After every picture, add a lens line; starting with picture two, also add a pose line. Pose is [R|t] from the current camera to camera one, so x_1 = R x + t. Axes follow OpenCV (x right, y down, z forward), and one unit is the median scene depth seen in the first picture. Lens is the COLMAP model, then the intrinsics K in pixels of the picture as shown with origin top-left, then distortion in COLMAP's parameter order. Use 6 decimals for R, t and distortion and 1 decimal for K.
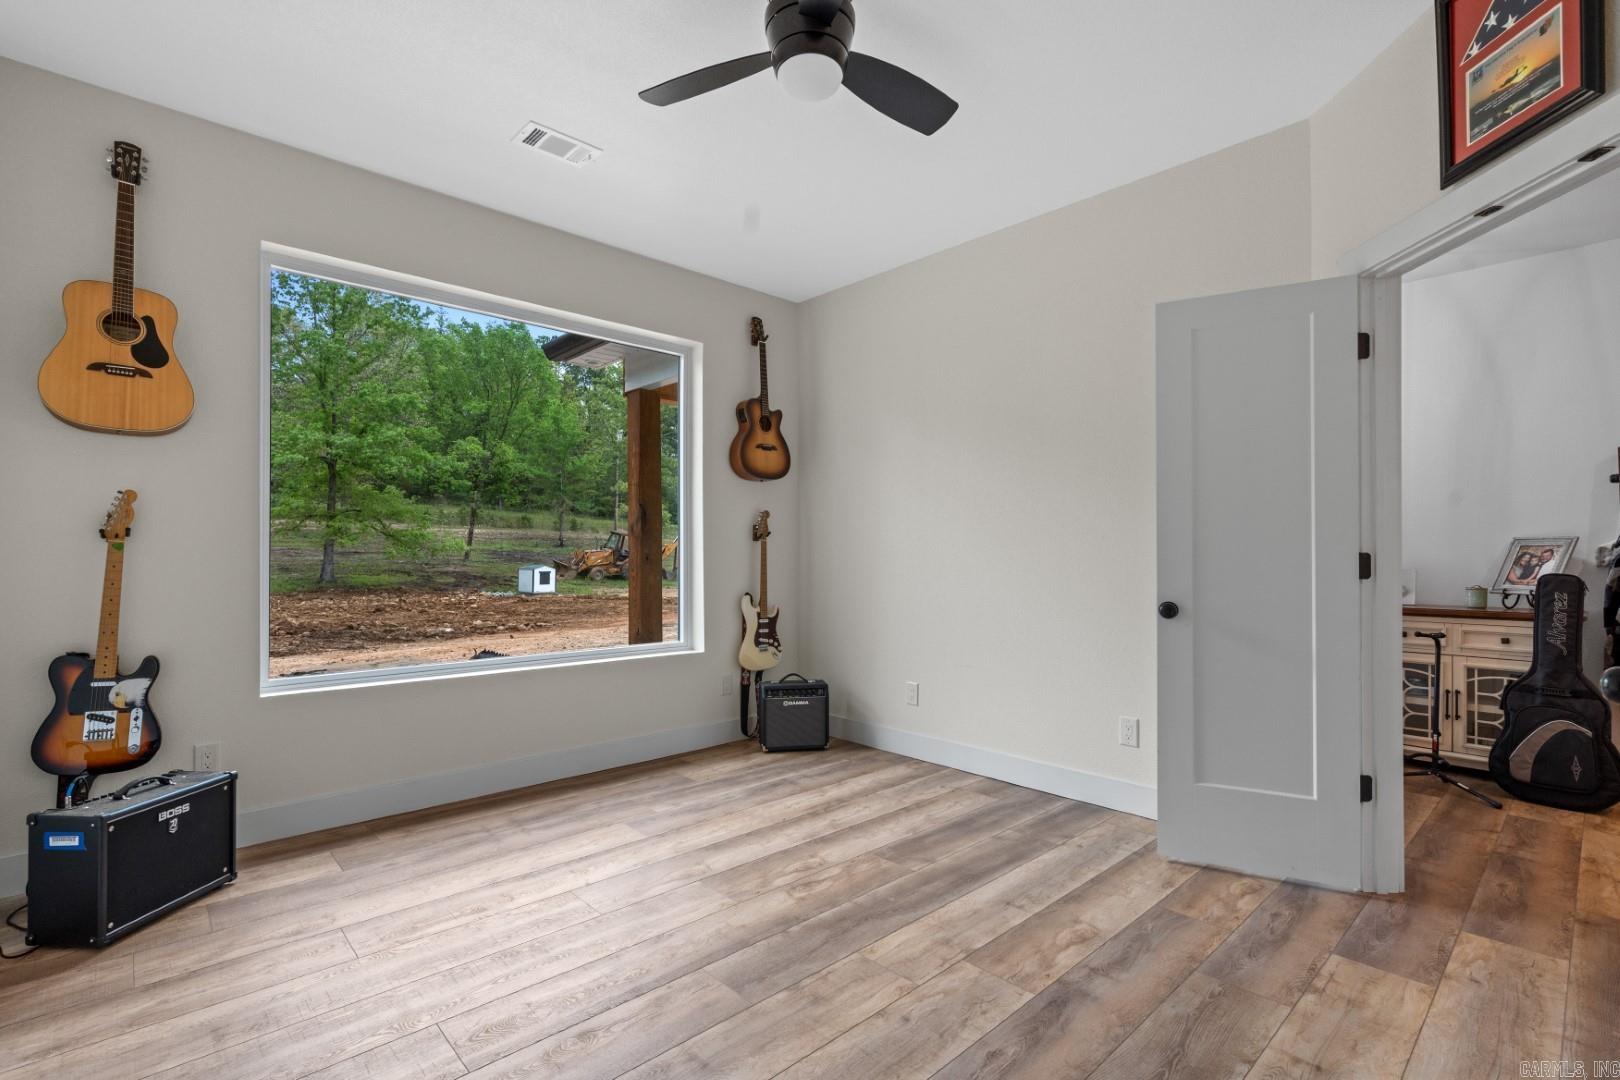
lens RADIAL K [[742.1, 0, 816.4], [0, 742.1, 546.2], [0, 0, 1]] dist [-0.004797, 0.002010]
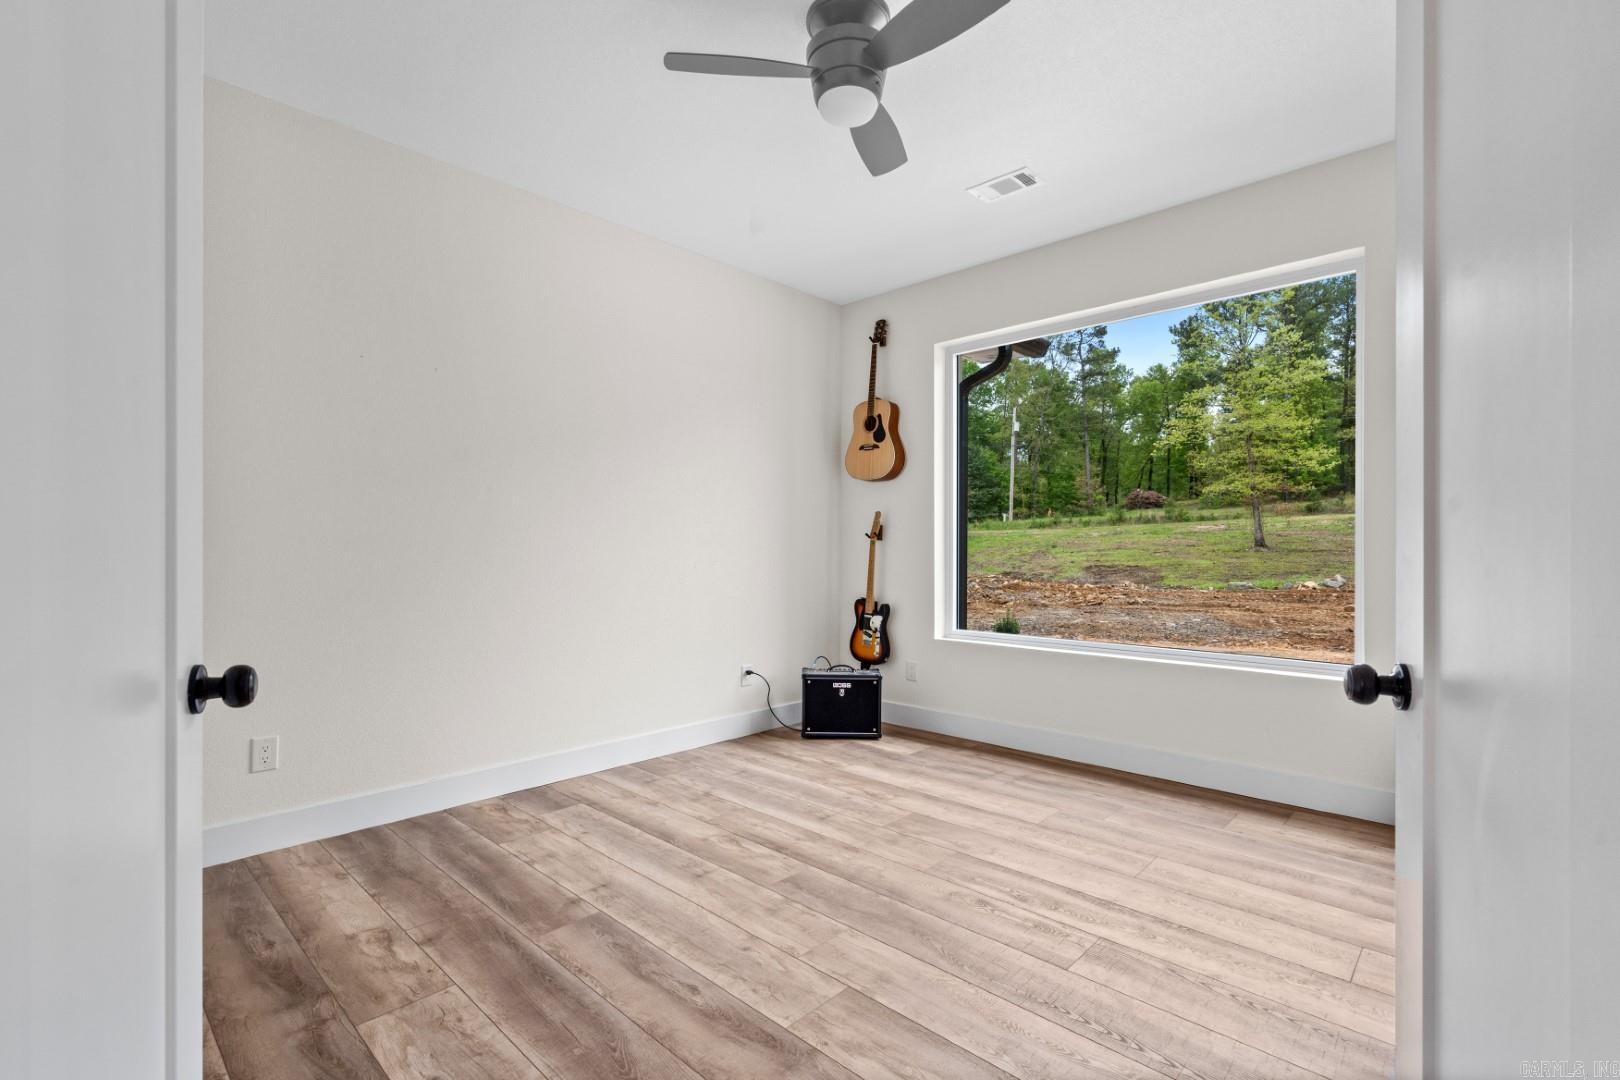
lens RADIAL K [[742.1, 0, 804.2], [0, 742.1, 548.3], [0, 0, 1]] dist [-0.004797, 0.002010]
pose [[0.058919, 0.002964, -0.998258, 0.902587], [0.010502, 0.999938, 0.003589, 0.005248], [0.998208, -0.010695, 0.058884, 0.724310]]
